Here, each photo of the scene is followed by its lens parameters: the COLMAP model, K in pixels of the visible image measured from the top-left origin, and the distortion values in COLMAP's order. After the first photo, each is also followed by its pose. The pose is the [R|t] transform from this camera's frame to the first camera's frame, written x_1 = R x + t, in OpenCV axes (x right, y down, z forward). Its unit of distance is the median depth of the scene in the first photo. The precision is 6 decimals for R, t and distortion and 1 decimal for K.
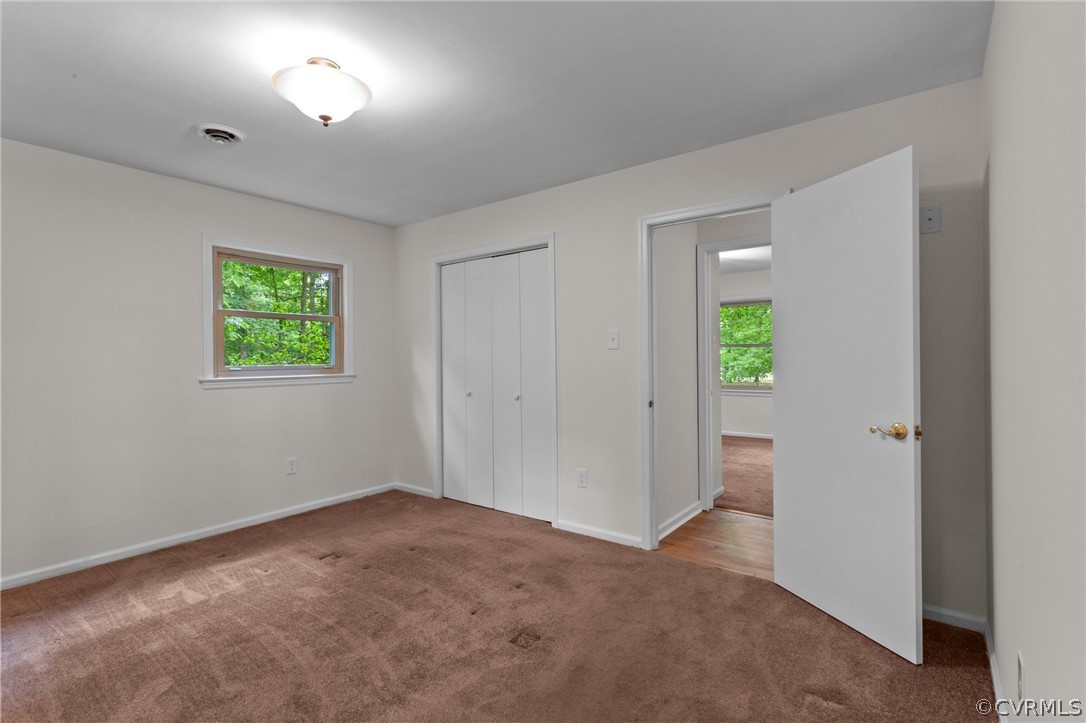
lens RADIAL K [[509.5, 0, 547.1], [0, 509.5, 358.2], [0, 0, 1]] dist [-0.000244, 0.000252]
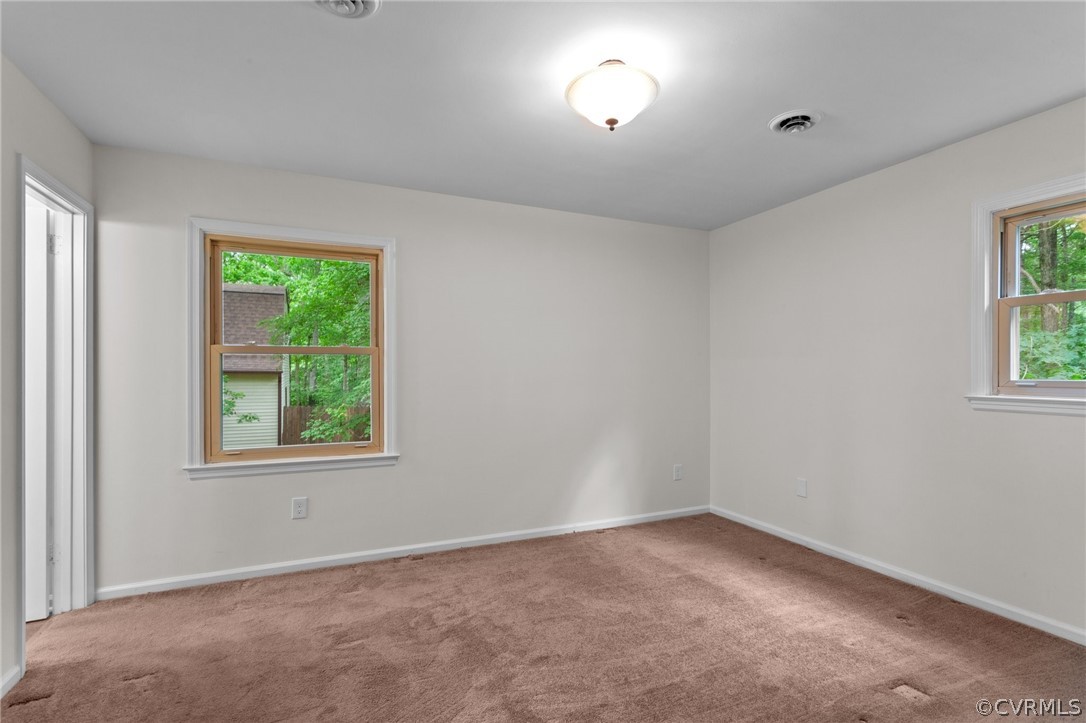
lens RADIAL K [[524.1, 0, 545.8], [0, 524.1, 372.7], [0, 0, 1]] dist [0.002210, 0.000596]
pose [[-0.480103, 0.014861, -0.877086, 0.369221], [0.001675, 0.999870, 0.016024, -0.007465], [0.877210, 0.006224, -0.480066, 0.976682]]
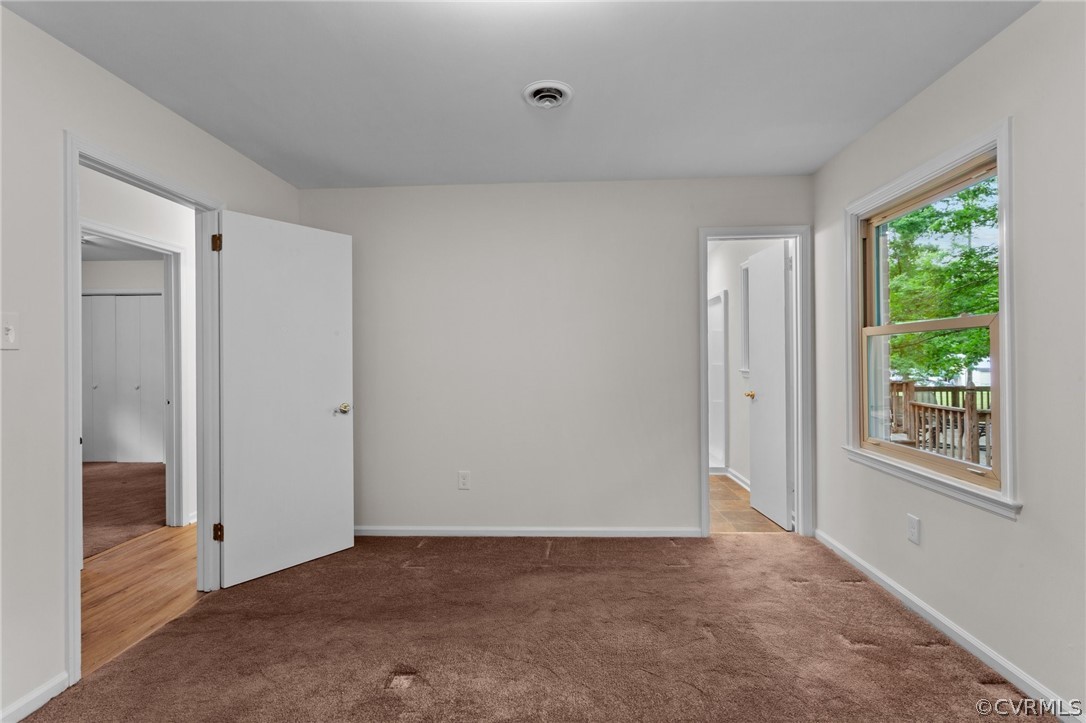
lens RADIAL K [[509.5, 0, 547.1], [0, 509.5, 358.2], [0, 0, 1]] dist [-0.000244, 0.000252]
pose [[-0.559265, 0.017810, 0.828798, -0.687735], [0.018176, 0.999792, -0.009220, 0.009696], [-0.828790, 0.009907, -0.559473, 0.957963]]
